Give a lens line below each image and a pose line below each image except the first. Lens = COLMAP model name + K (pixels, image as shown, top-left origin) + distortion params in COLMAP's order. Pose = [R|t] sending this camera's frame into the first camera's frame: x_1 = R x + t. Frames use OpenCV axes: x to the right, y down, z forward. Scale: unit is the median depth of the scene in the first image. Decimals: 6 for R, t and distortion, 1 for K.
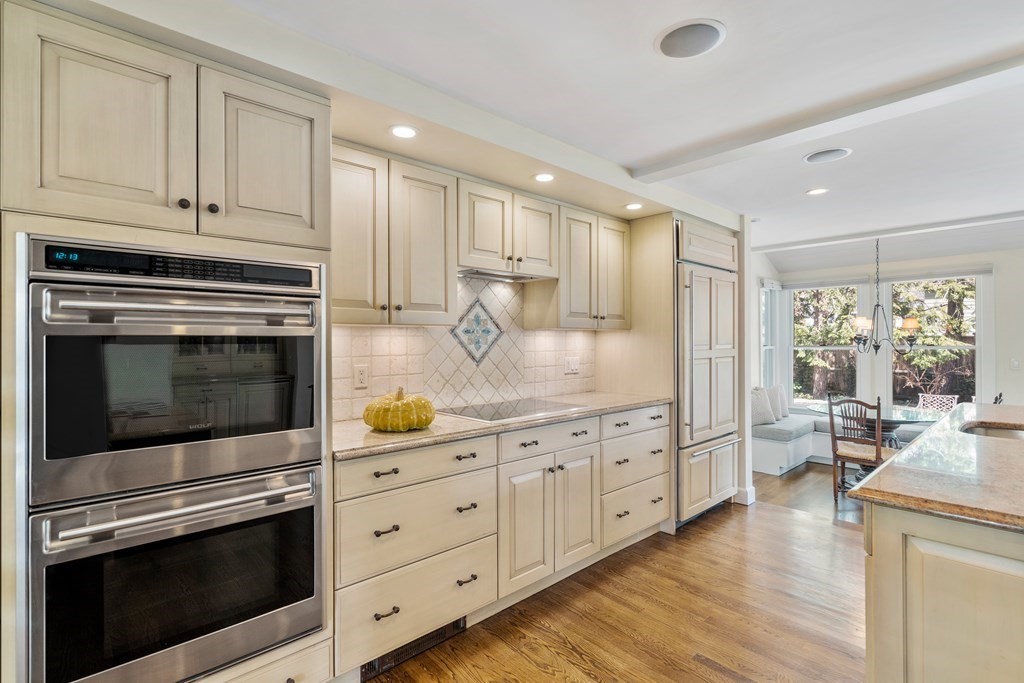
lens RADIAL K [[479.2, 0, 511.8], [0, 479.2, 340.9], [0, 0, 1]] dist [0.000440, 0.000481]
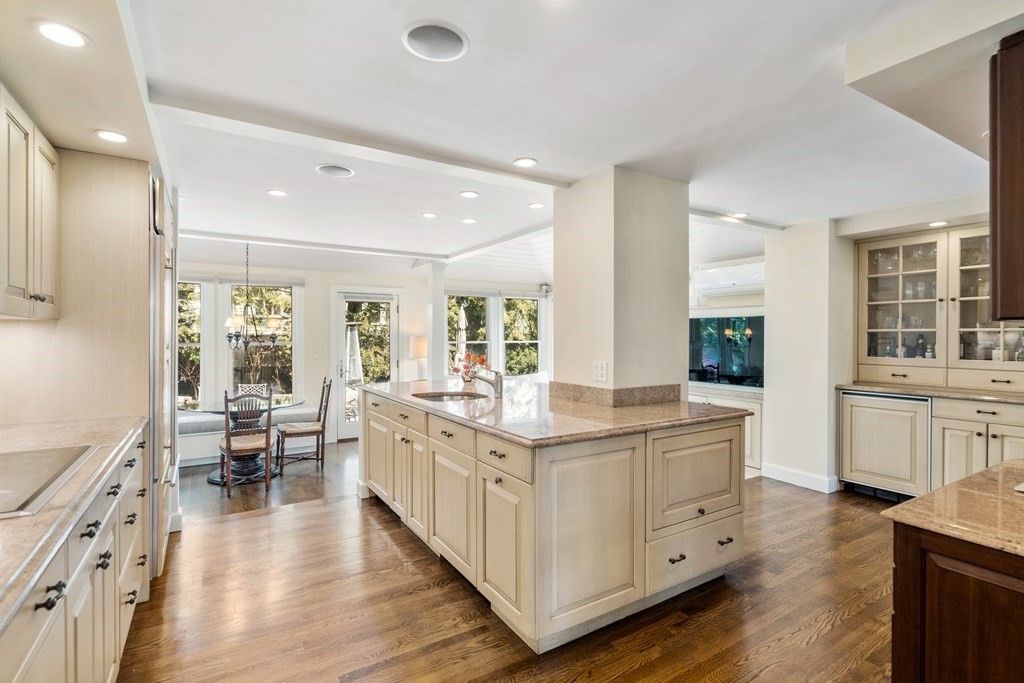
lens RADIAL K [[479.2, 0, 508.0], [0, 479.2, 340.4], [0, 0, 1]] dist [0.000440, 0.000481]
pose [[0.208858, -0.002917, 0.977942, -0.225397], [-0.003962, 0.999985, 0.003829, -0.001303], [-0.977938, -0.004674, 0.208843, 0.254876]]
